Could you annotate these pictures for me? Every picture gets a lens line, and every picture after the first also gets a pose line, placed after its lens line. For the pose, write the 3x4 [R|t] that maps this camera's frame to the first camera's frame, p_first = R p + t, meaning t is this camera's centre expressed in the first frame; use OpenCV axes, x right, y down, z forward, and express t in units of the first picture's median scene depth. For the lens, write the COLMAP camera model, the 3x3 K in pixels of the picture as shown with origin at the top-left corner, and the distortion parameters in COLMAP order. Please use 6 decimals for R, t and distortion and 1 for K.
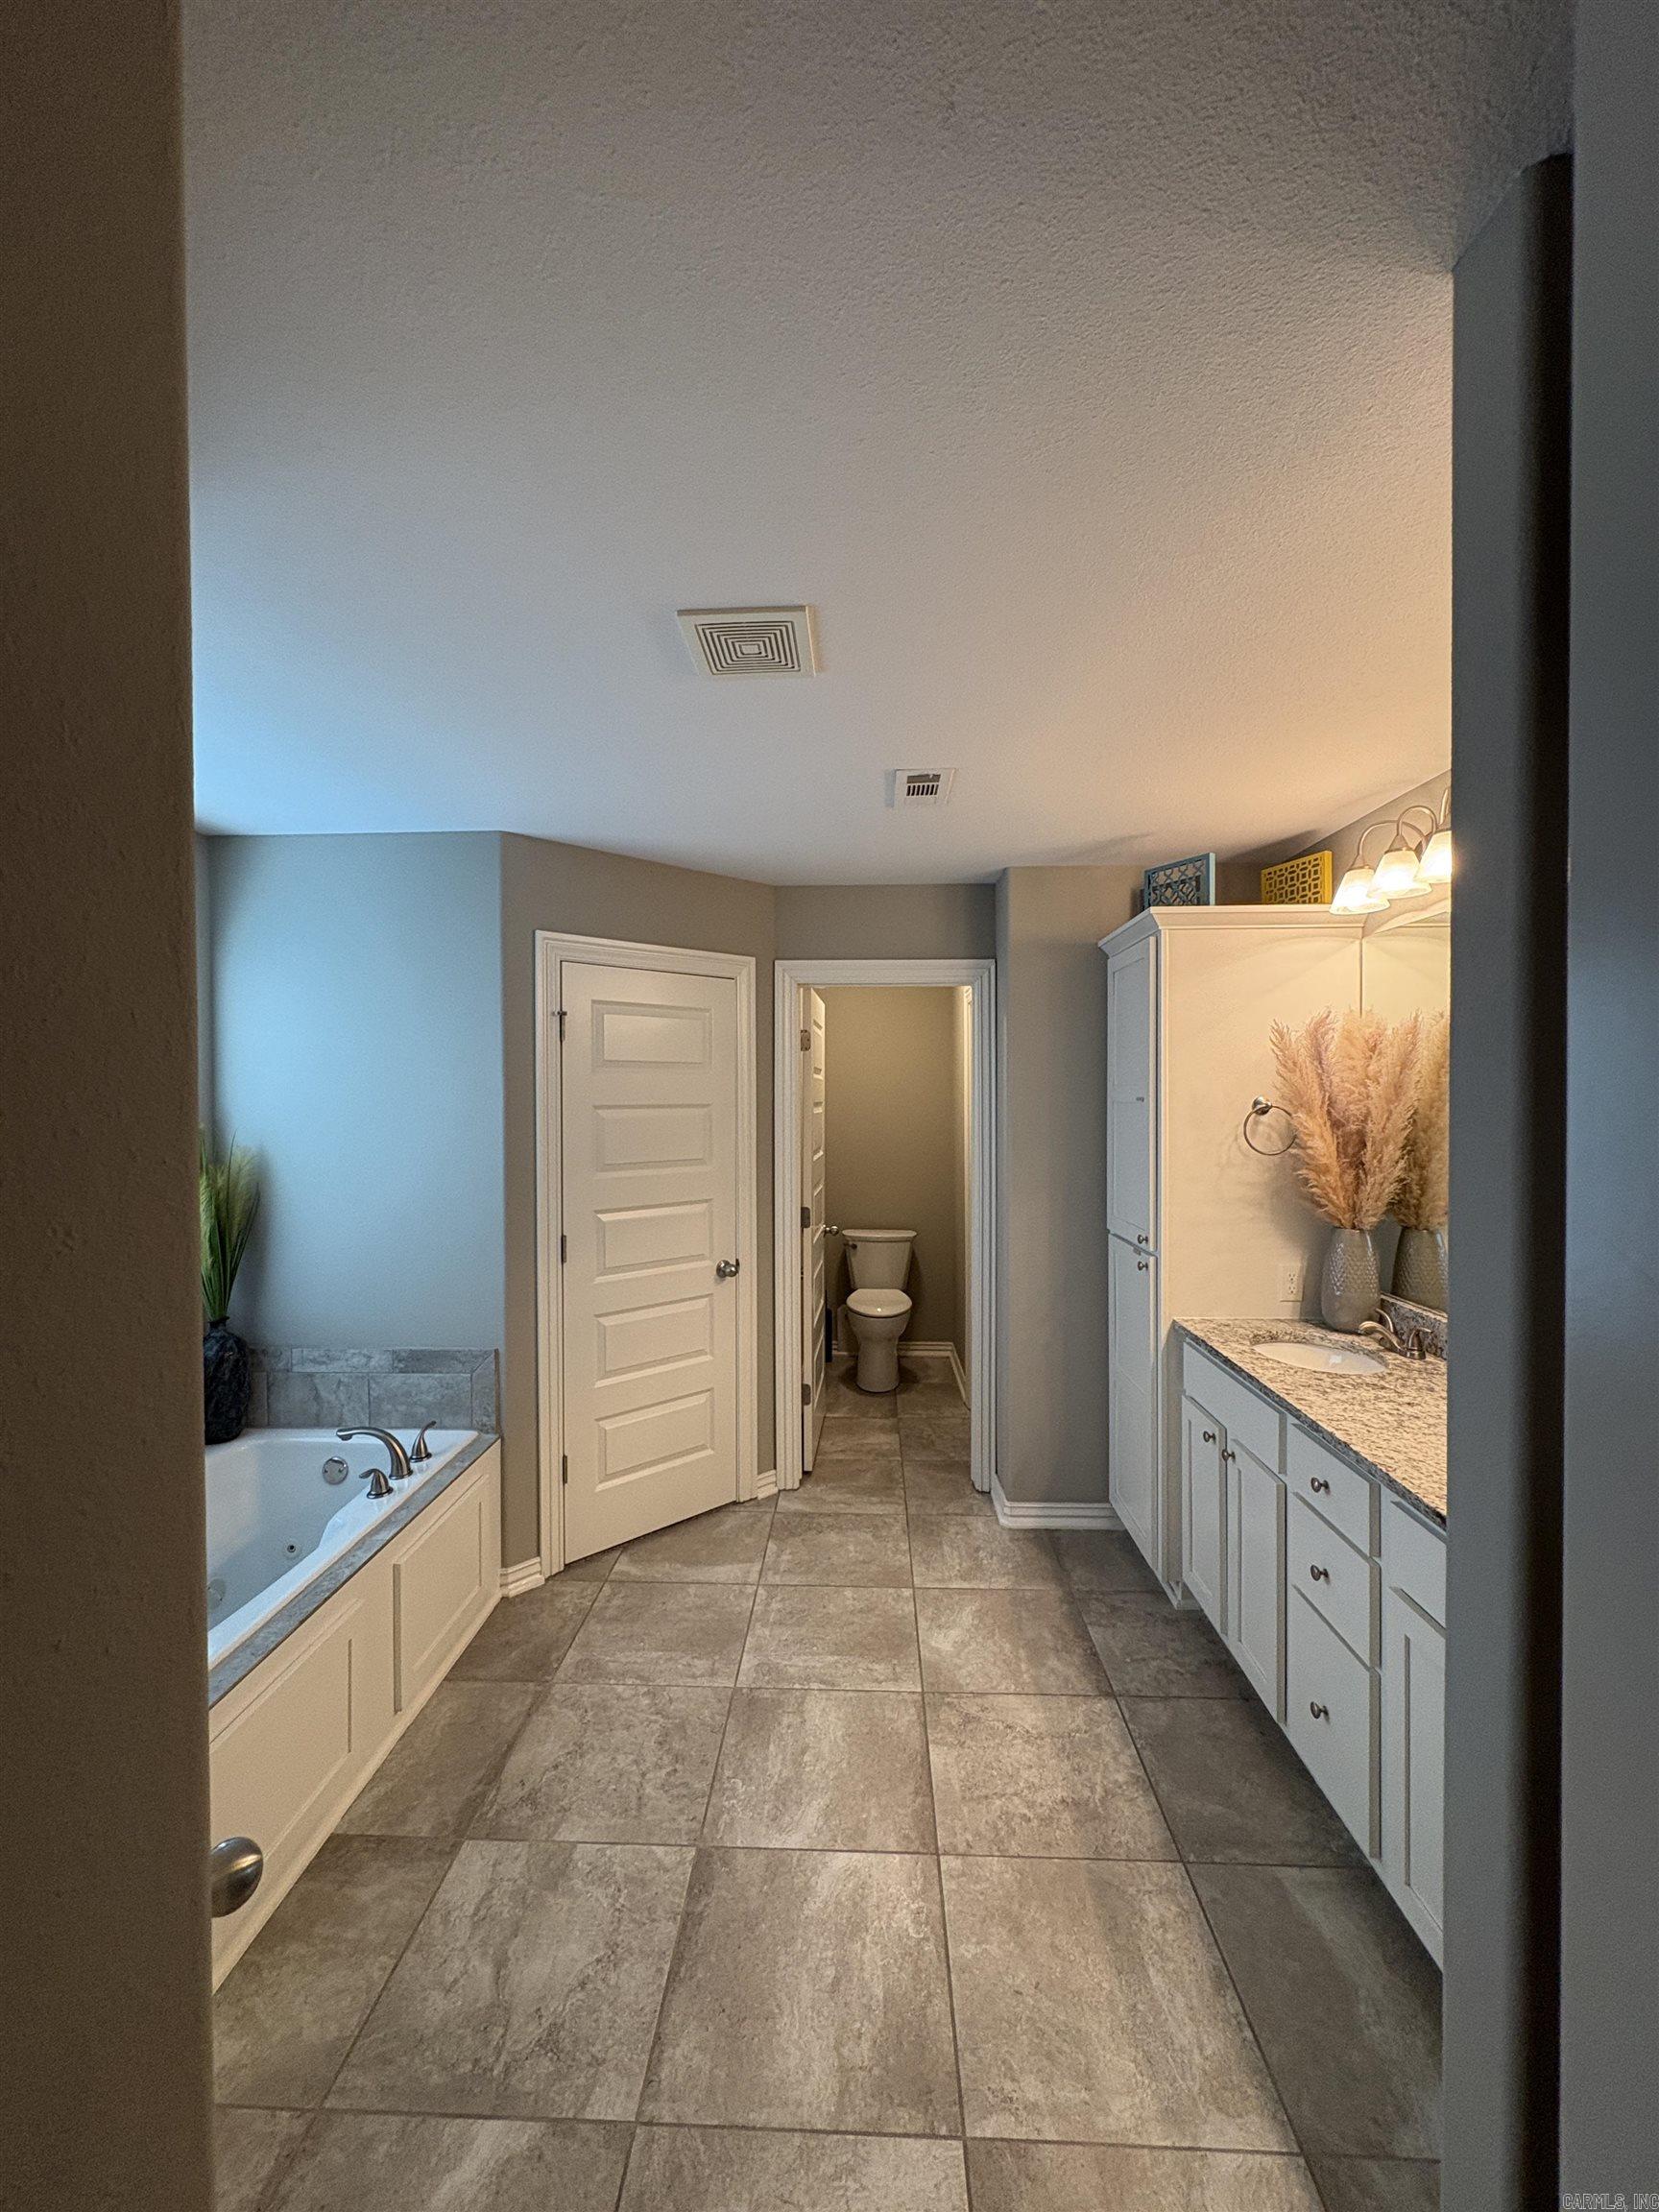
lens RADIAL K [[881.0, 0, 827.6], [0, 881.0, 1104.7], [0, 0, 1]] dist [-0.000321, -0.000072]
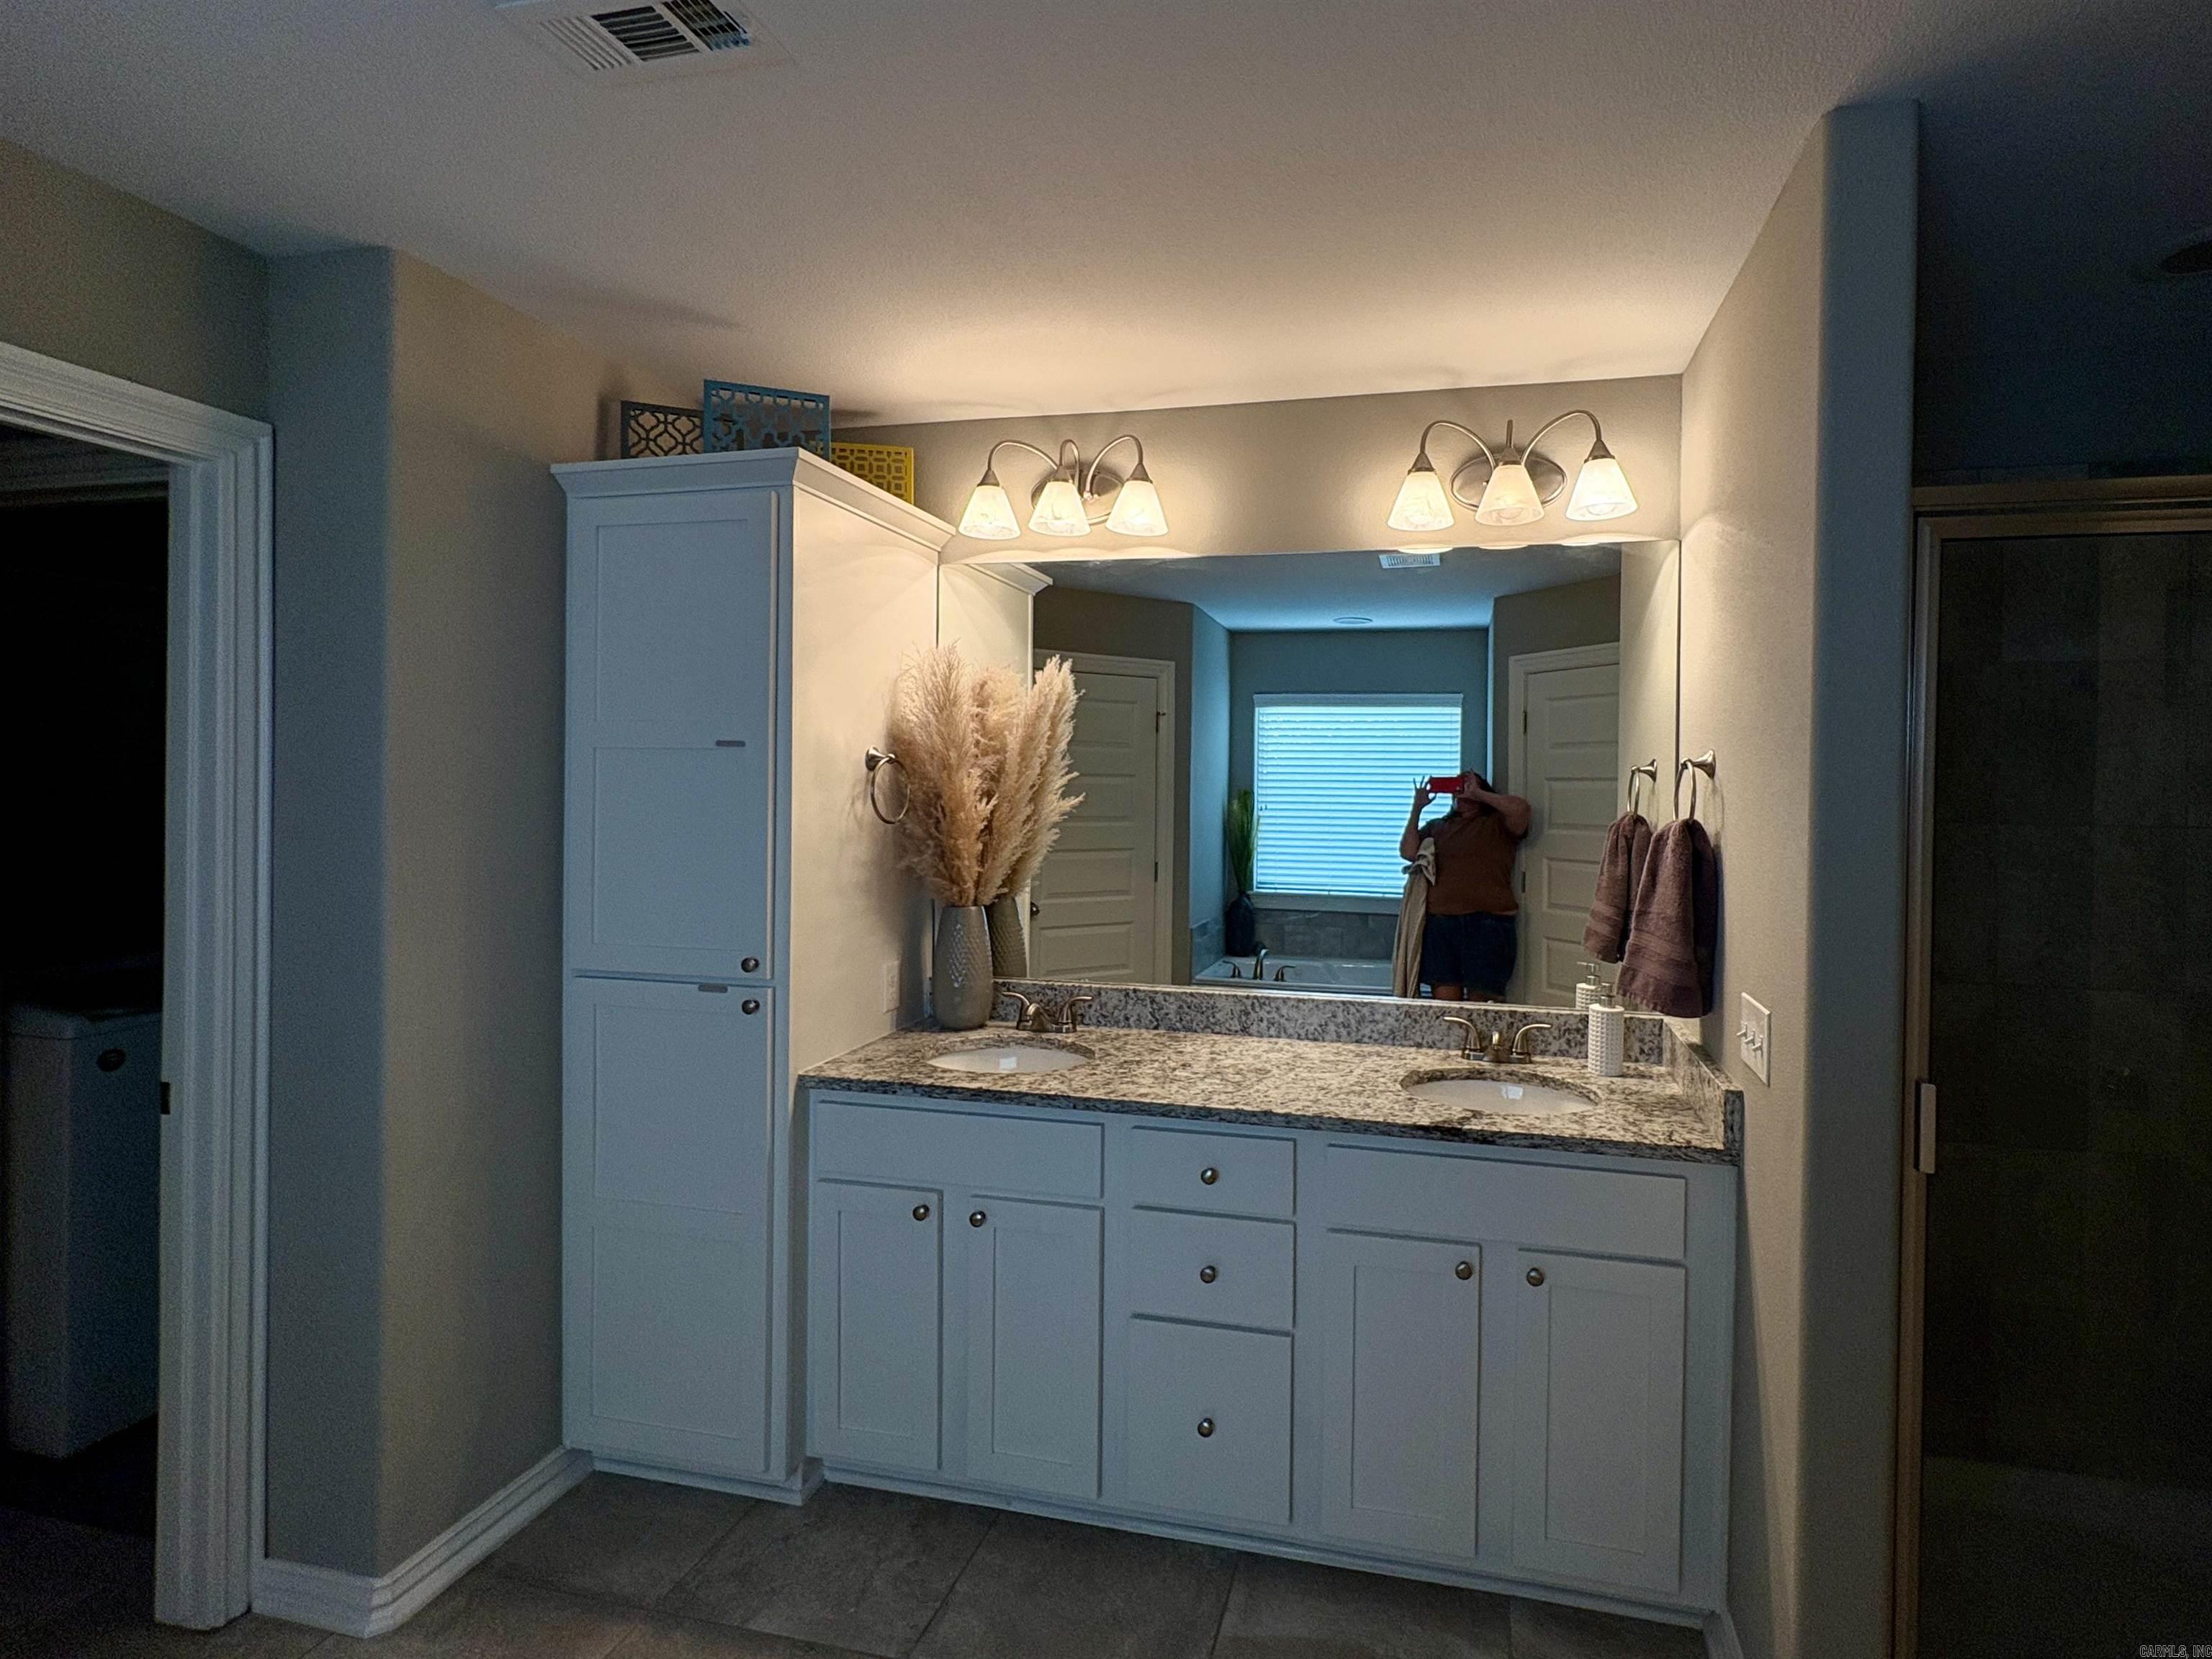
lens RADIAL K [[1028.4, 0, 1241.2], [0, 1028.4, 793.8], [0, 0, 1]] dist [-0.002040, 0.000516]
pose [[0.168958, -0.001682, 0.985622, -0.356700], [-0.003907, 0.999990, 0.002376, 0.030586], [-0.985615, -0.004252, 0.168950, 0.602999]]
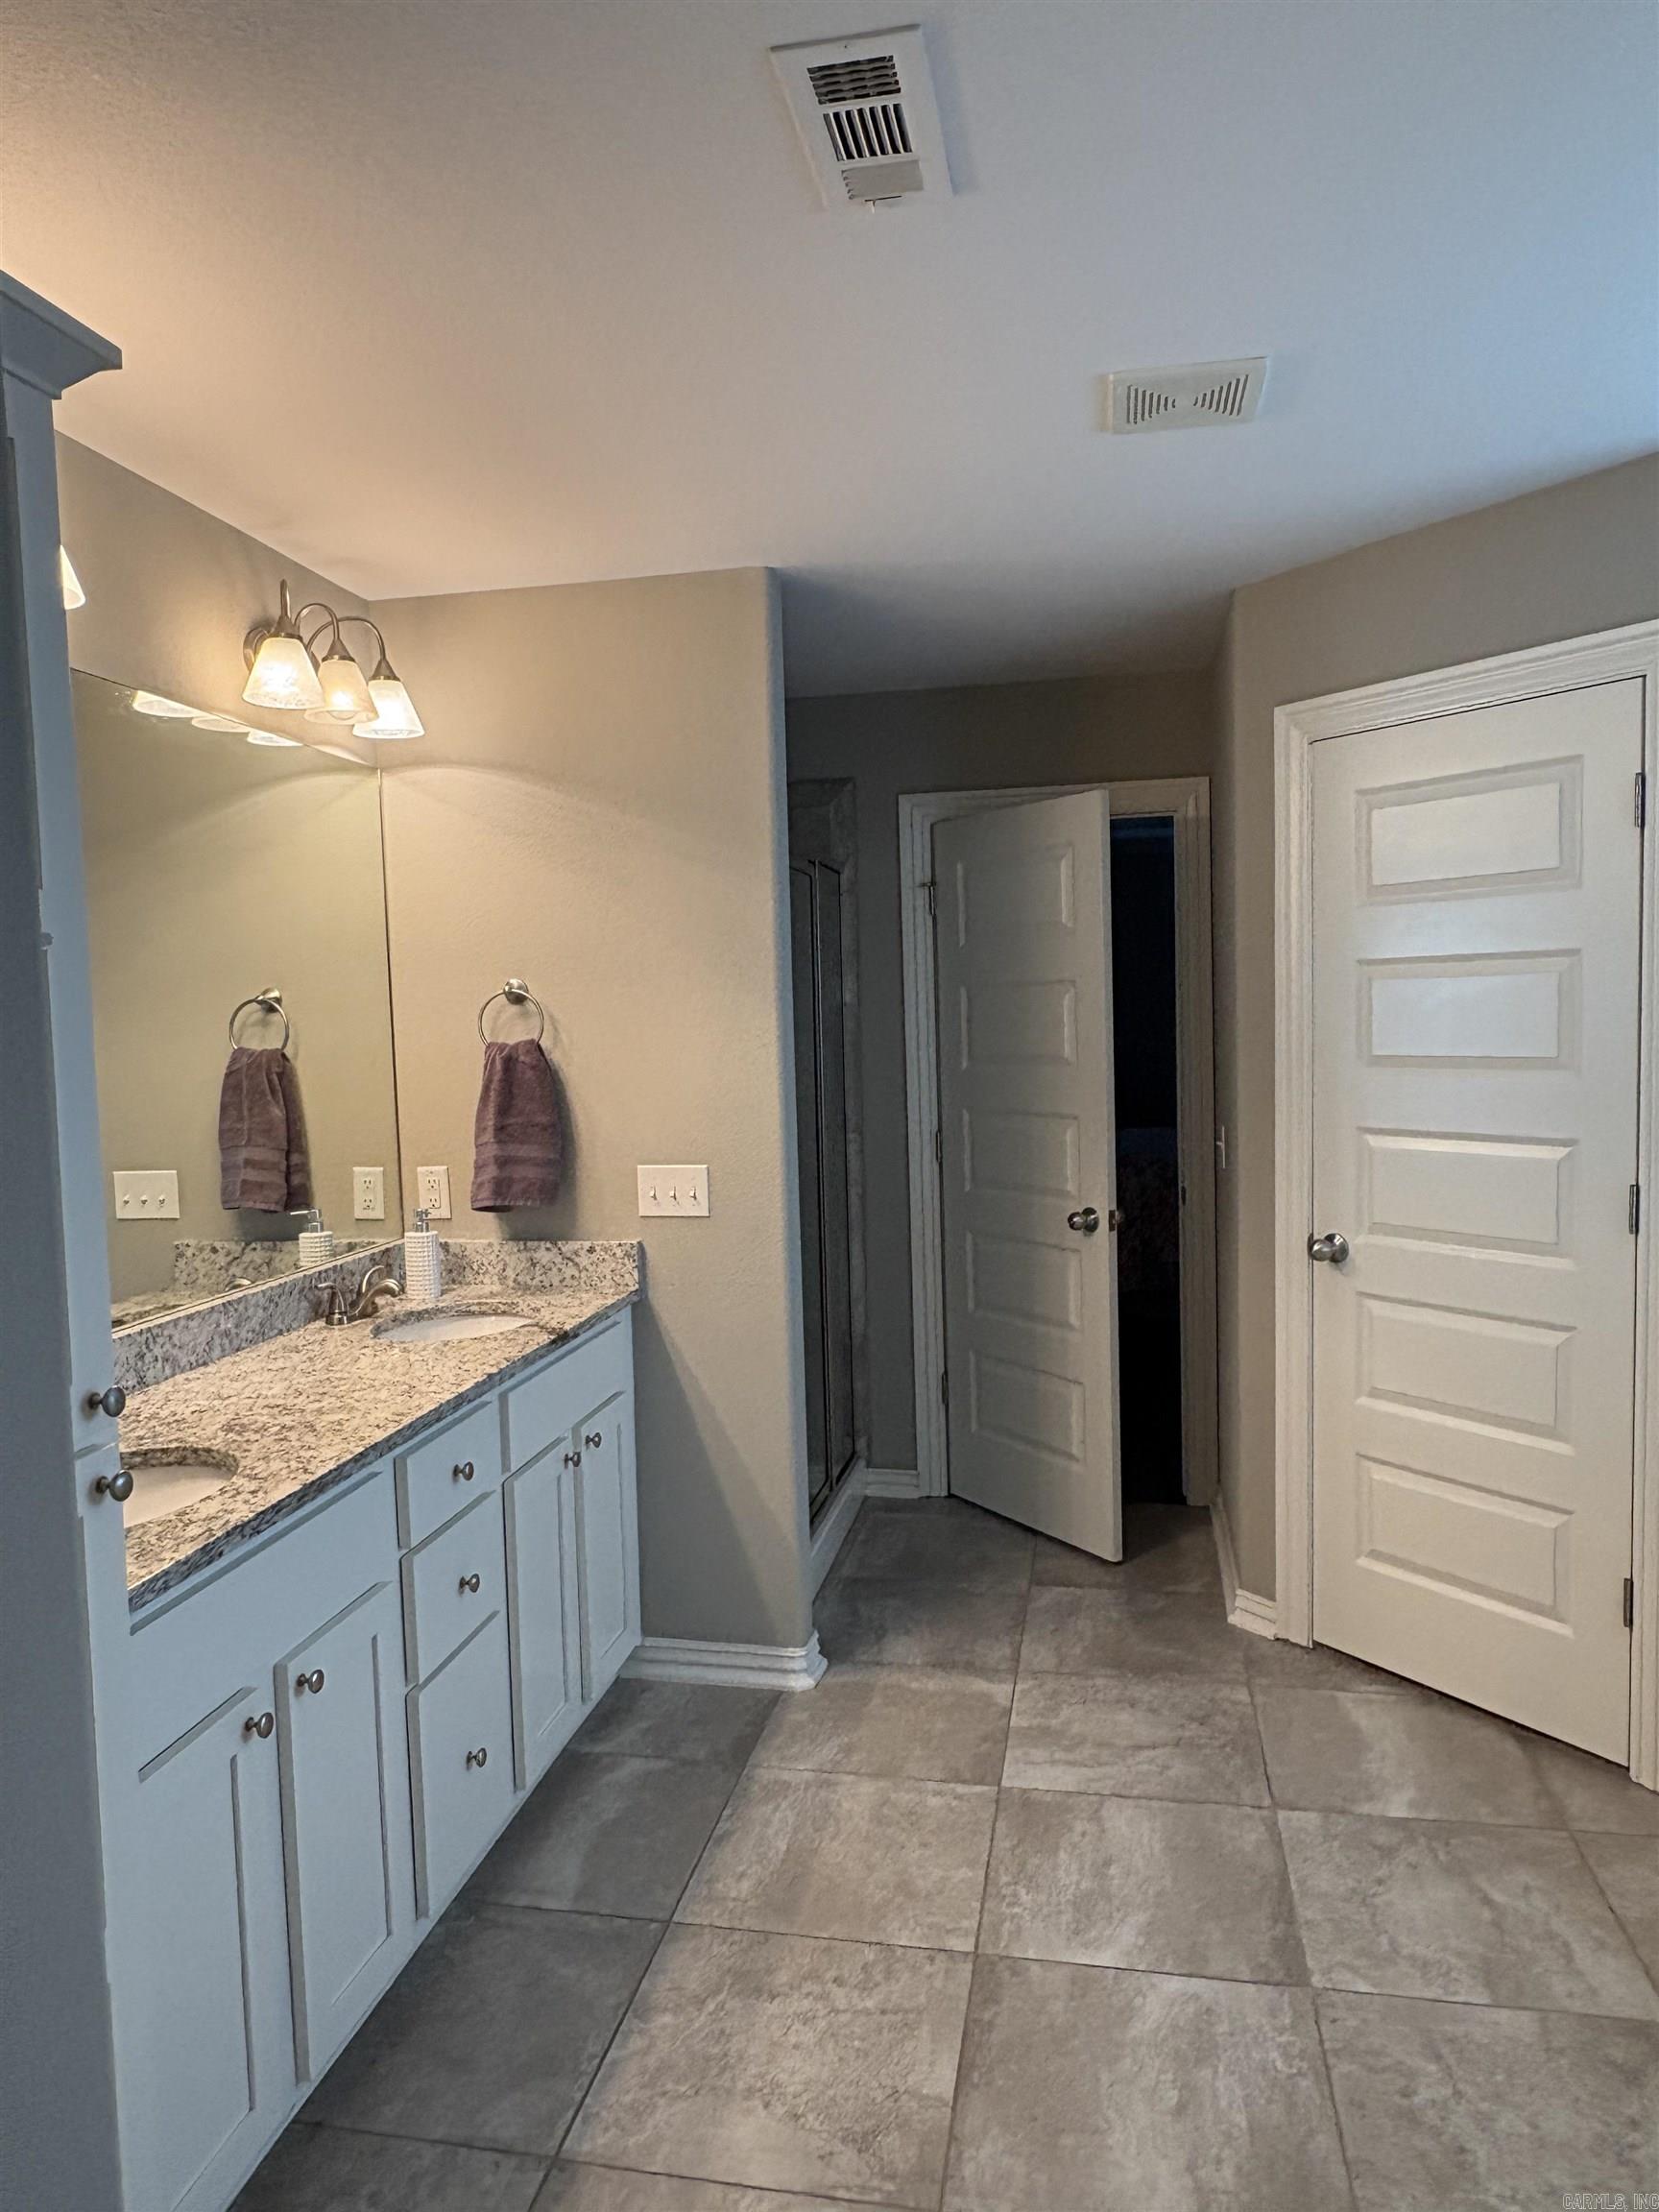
lens RADIAL K [[1461.4, 0, 818.9], [0, 1461.4, 1110.4], [0, 0, 1]] dist [-0.007202, 0.005002]
pose [[-0.988165, 0.020925, 0.151958, 0.039706], [0.032340, 0.996804, 0.073043, 0.026801], [-0.149944, 0.077093, -0.985684, 1.661186]]
